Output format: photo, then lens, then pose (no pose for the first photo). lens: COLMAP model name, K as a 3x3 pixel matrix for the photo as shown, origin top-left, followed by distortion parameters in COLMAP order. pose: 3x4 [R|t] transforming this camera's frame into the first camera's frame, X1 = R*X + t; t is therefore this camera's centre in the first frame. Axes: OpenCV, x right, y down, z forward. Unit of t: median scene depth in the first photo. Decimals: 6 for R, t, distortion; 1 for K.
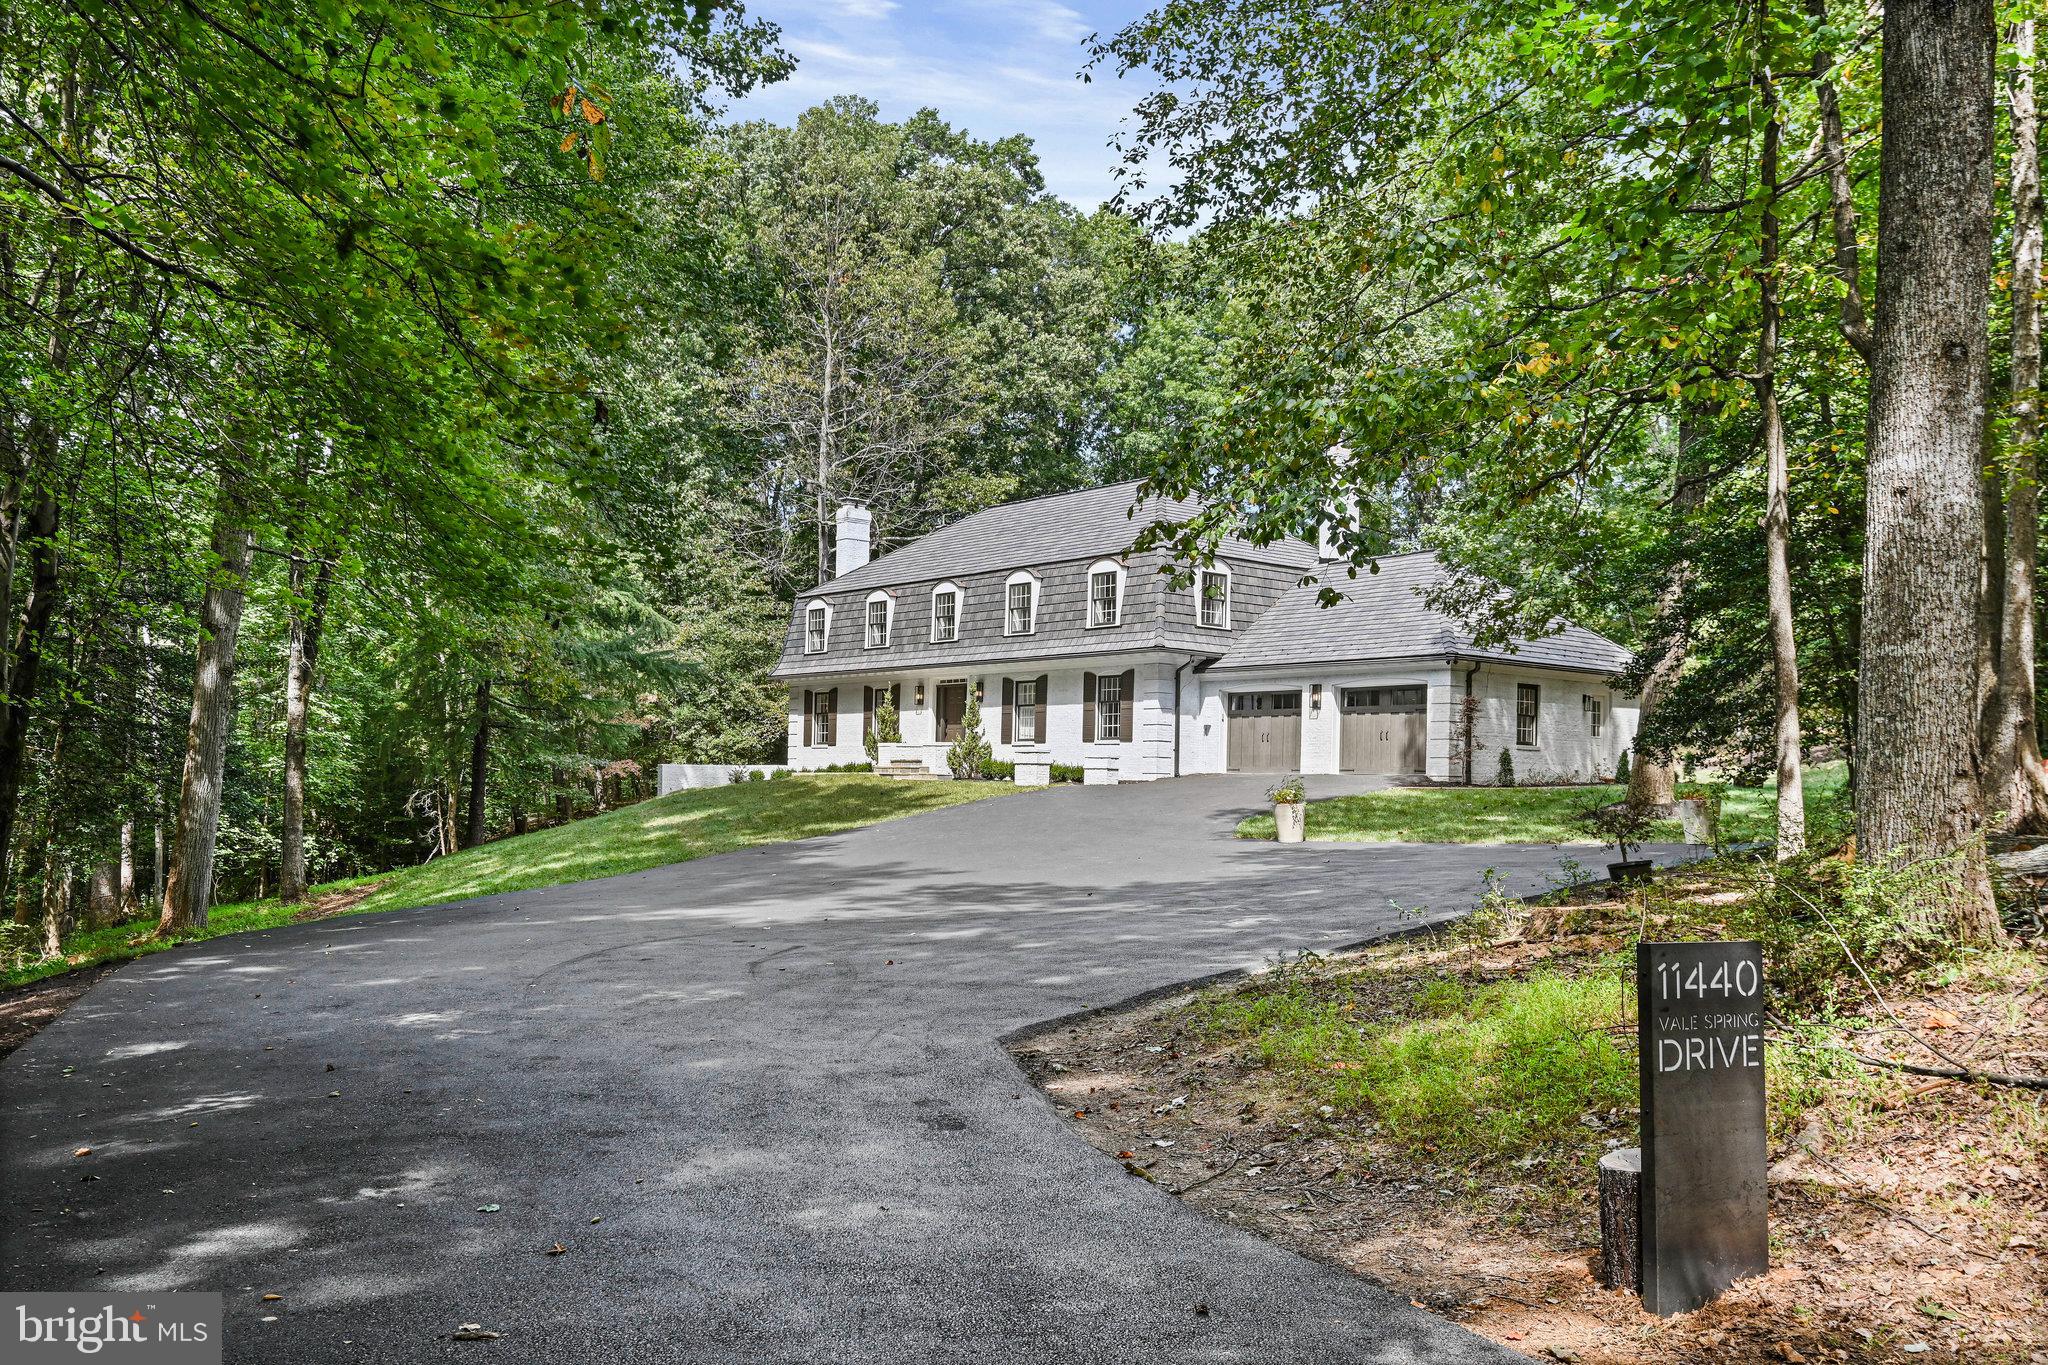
lens RADIAL K [[2058.5, 0, 1022.8], [0, 2058.5, 730.5], [0, 0, 1]] dist [-0.013529, -0.021362]
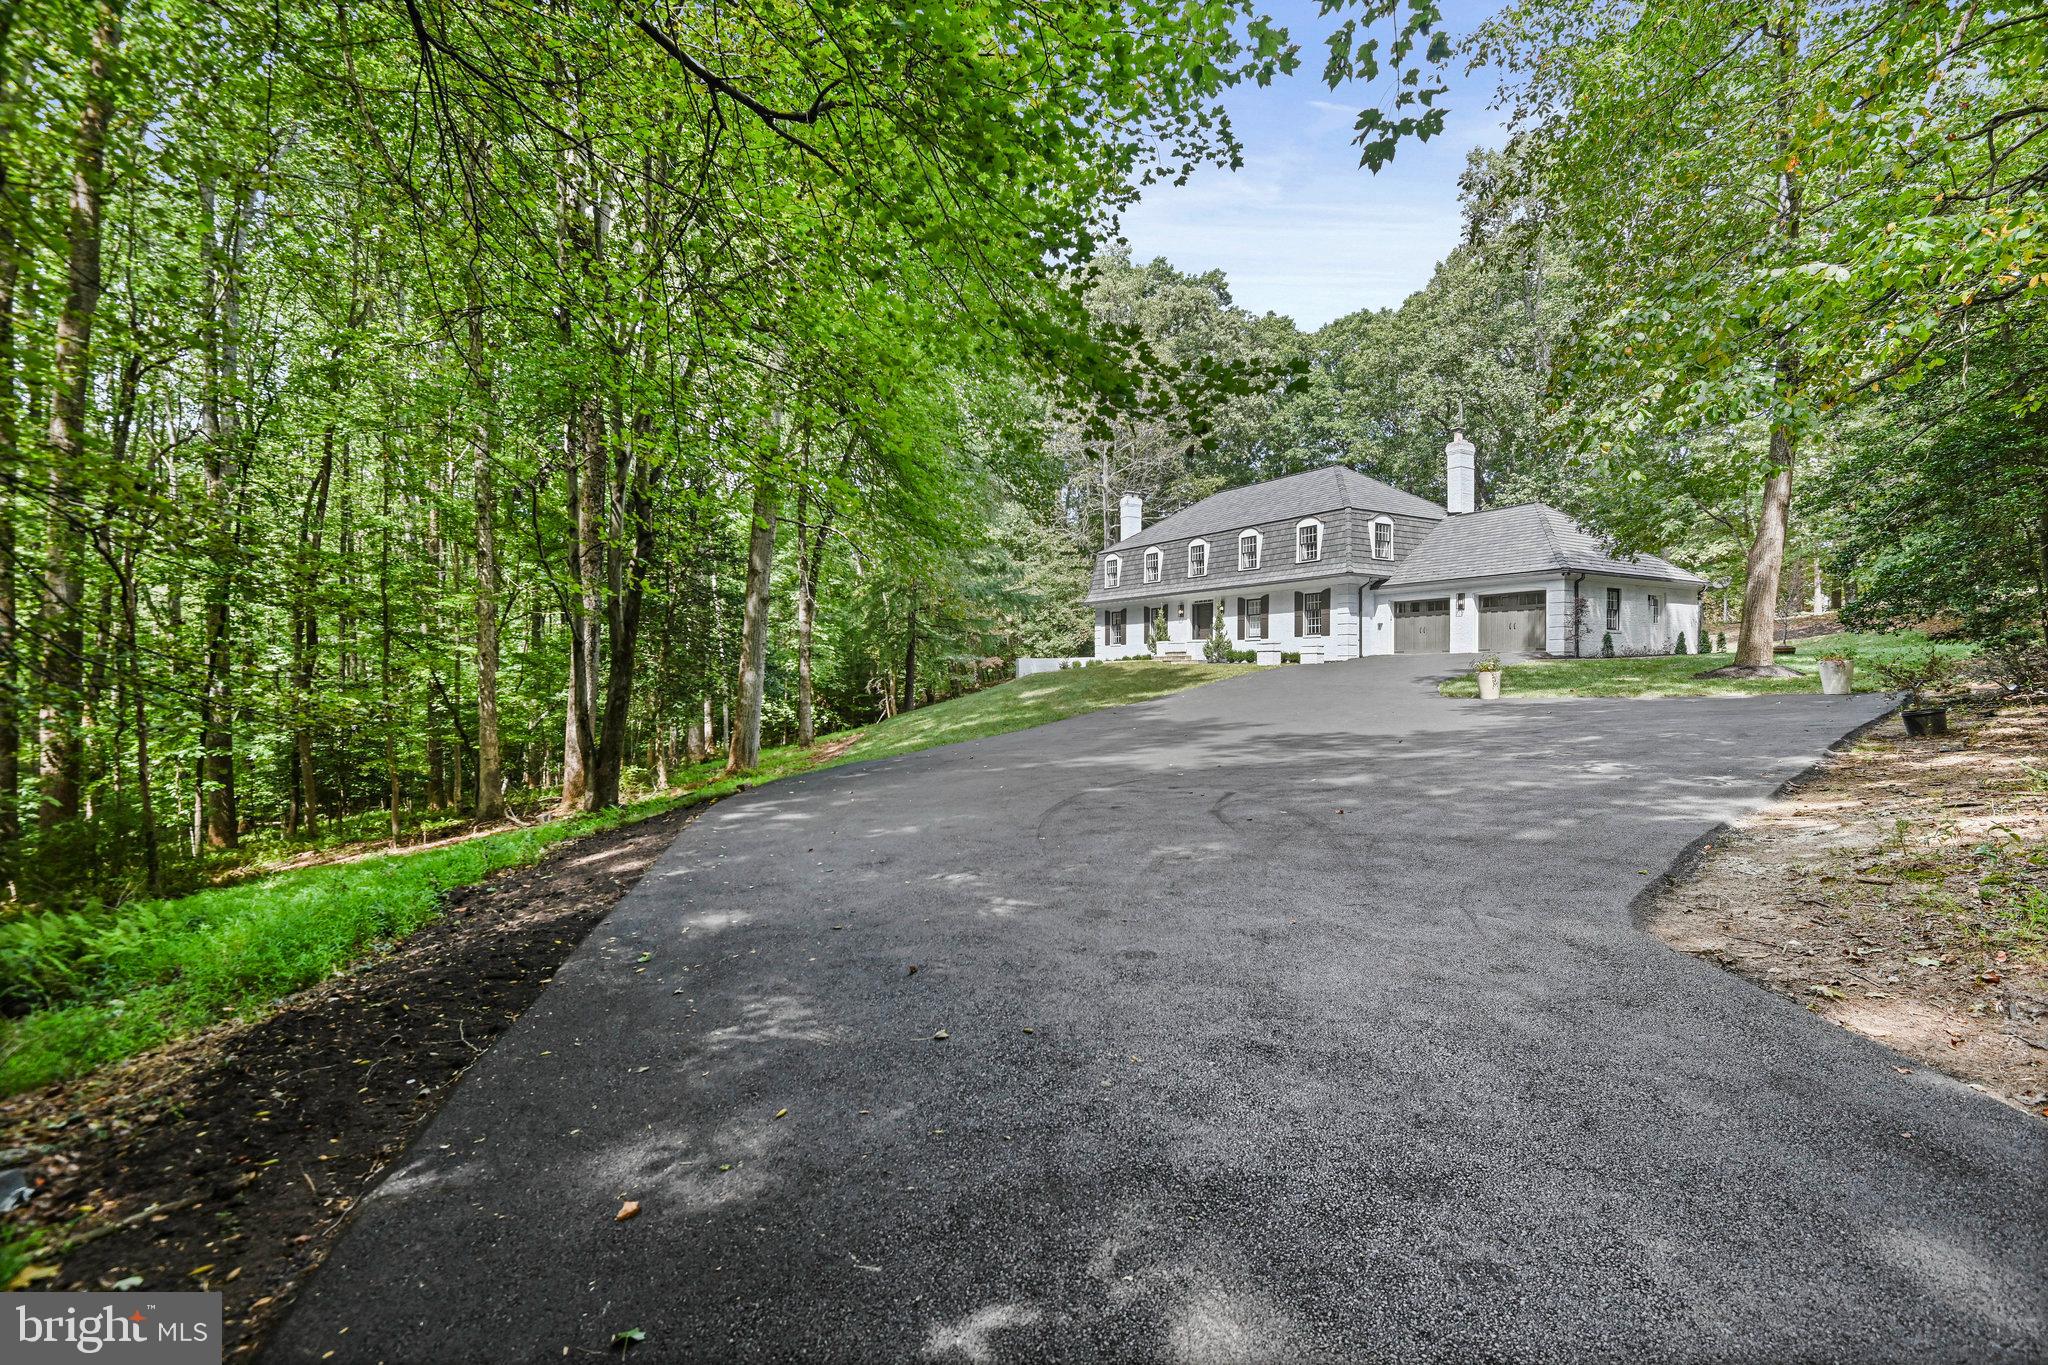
lens RADIAL K [[951.2, 0, 985.9], [0, 951.2, 670.6], [0, 0, 1]] dist [-0.035801, 0.000072]
pose [[0.991314, -0.023319, -0.129433, -0.108609], [0.026164, 0.999451, 0.020329, 0.010321], [0.128888, -0.023539, 0.991380, 0.259230]]
